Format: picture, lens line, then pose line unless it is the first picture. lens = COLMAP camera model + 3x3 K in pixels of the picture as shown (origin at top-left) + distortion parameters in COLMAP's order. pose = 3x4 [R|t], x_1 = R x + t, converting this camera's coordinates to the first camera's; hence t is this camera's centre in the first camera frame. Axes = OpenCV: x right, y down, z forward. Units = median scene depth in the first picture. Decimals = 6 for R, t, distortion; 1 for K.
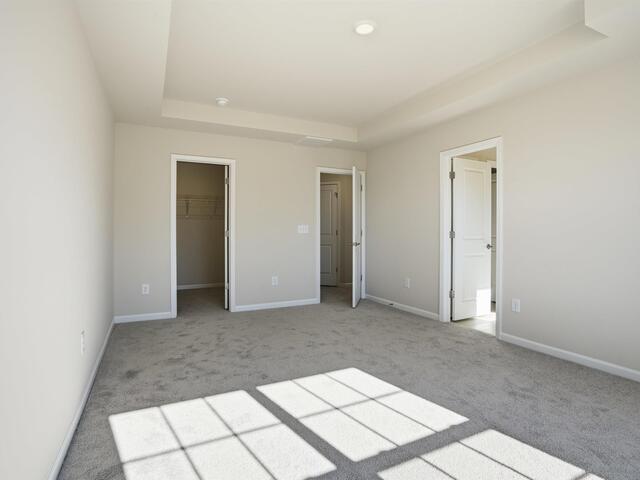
lens RADIAL K [[334.4, 0, 318.4], [0, 334.4, 242.2], [0, 0, 1]] dist [-0.070119, 0.030546]
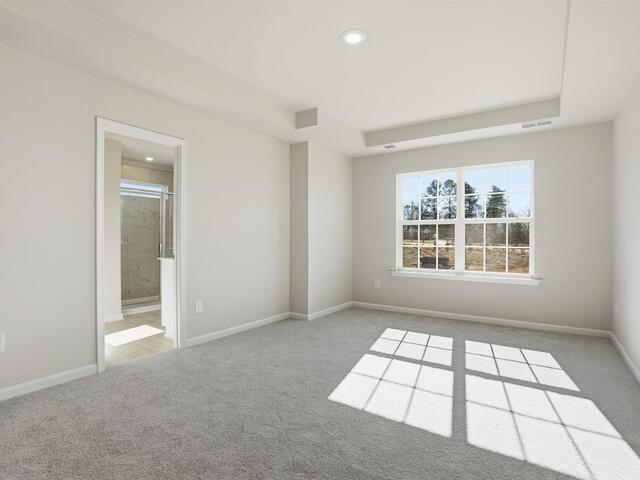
lens RADIAL K [[333.7, 0, 329.6], [0, 333.7, 238.8], [0, 0, 1]] dist [-0.005978, -0.000483]
pose [[-0.514314, -0.002828, 0.857598, -0.769127], [0.008677, 0.999926, 0.008502, -0.040557], [-0.857558, 0.011814, -0.514251, 1.766278]]
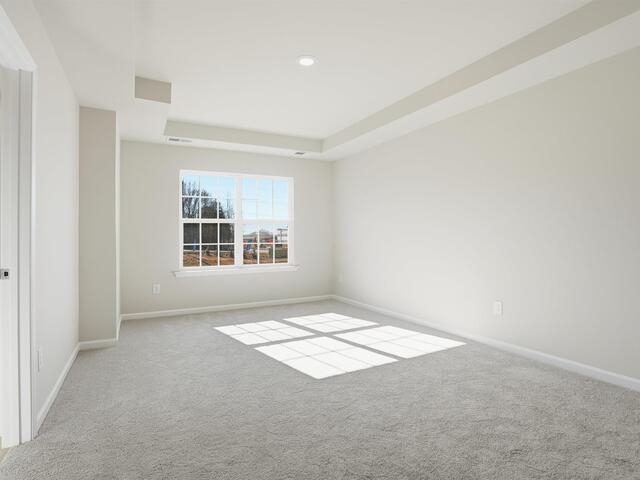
lens RADIAL K [[334.4, 0, 318.4], [0, 334.4, 242.2], [0, 0, 1]] dist [-0.070119, 0.030546]
pose [[-0.999638, 0.008930, -0.025387, 0.150884], [0.008064, 0.999390, 0.033987, -0.055307], [0.025675, 0.033770, -0.999100, 2.391643]]
